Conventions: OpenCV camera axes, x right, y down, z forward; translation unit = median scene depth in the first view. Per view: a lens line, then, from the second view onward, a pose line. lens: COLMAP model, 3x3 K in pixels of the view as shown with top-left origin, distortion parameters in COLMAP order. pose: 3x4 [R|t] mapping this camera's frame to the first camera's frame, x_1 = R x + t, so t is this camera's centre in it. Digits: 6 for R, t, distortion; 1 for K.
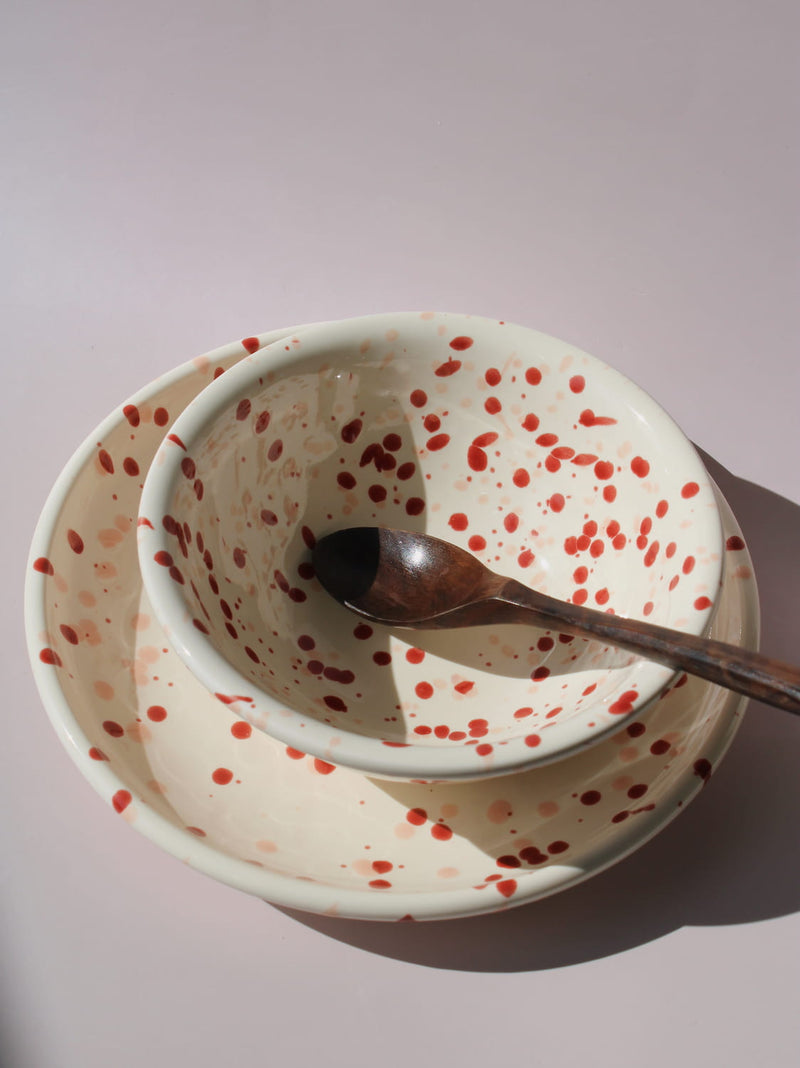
lens RADIAL K [[2082.6, 0, 393.3], [0, 2082.6, 523.7], [0, 0, 1]] dist [-0.012122, 0.000000]
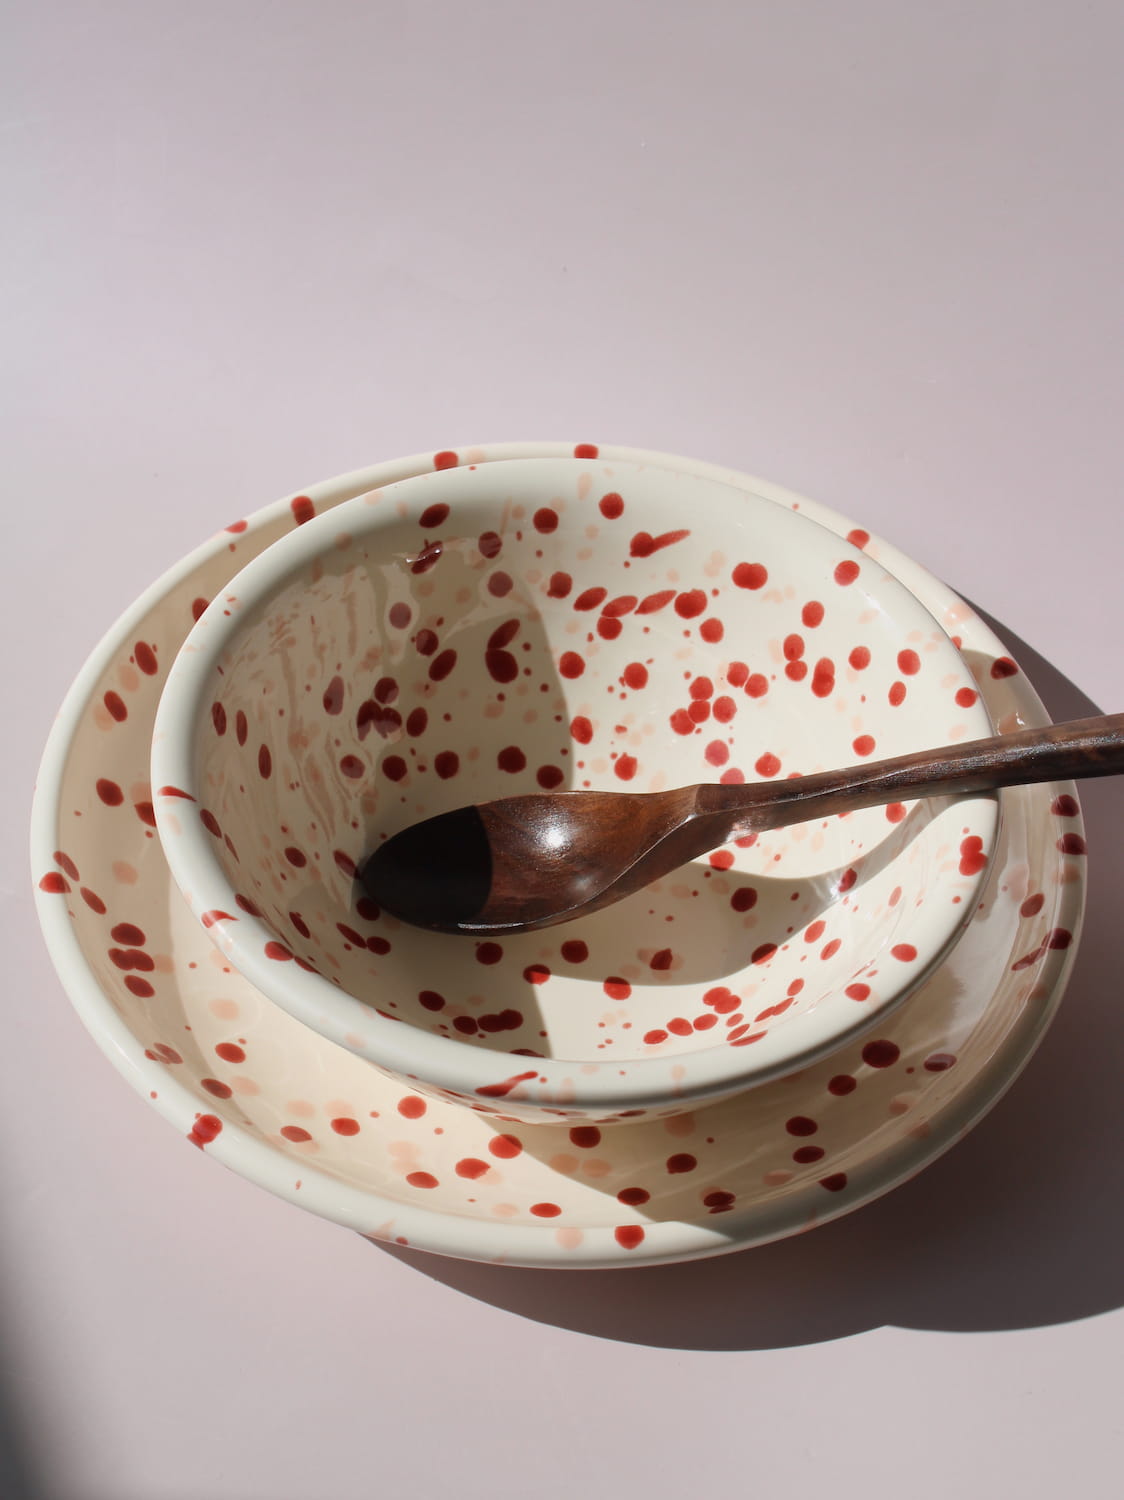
lens RADIAL K [[2925.1, 0, 521.0], [0, 2925.1, 713.9], [0, 0, 1]] dist [-0.012122, 0.000000]
pose [[0.854592, -0.386739, 0.346563, -0.308266], [0.400671, 0.915601, 0.033725, -0.048167], [-0.330356, 0.110036, 0.937420, 0.088502]]
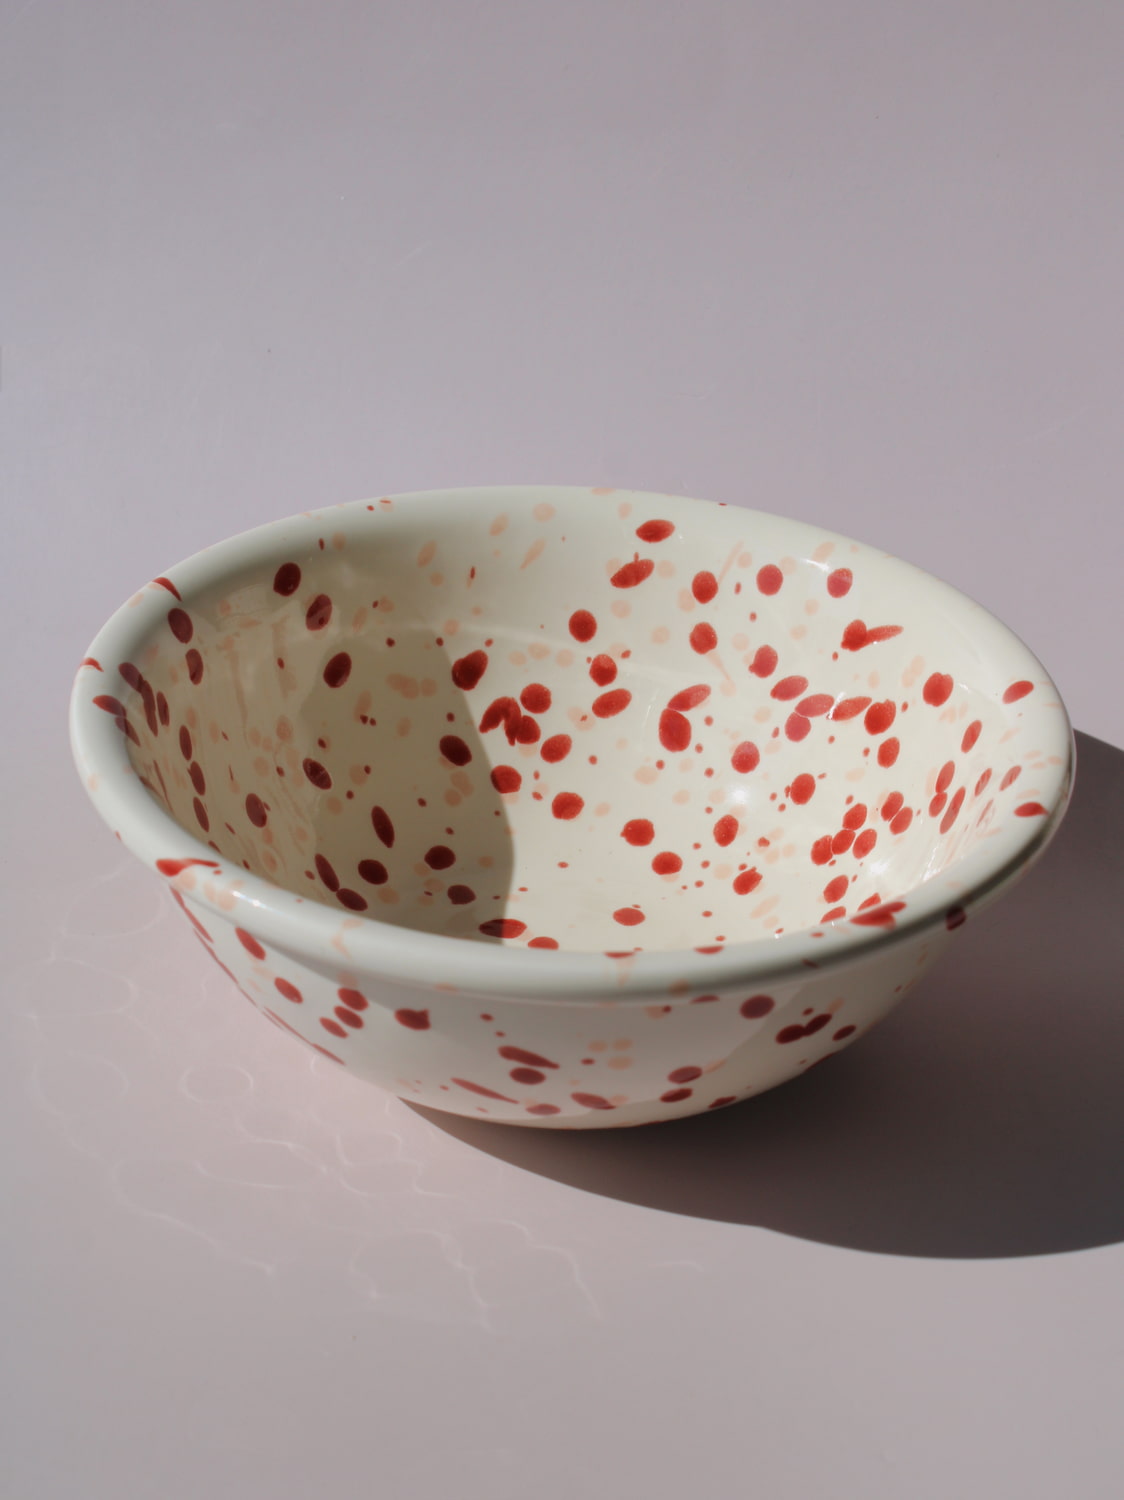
lens RADIAL K [[2925.1, 0, 551.8], [0, 2925.1, 762.3], [0, 0, 1]] dist [-0.012122, 0.000000]
pose [[0.996414, 0.046170, -0.070902, 0.067465], [-0.068797, 0.929911, -0.361294, 0.294916], [0.049252, 0.364876, 0.929752, 0.222197]]
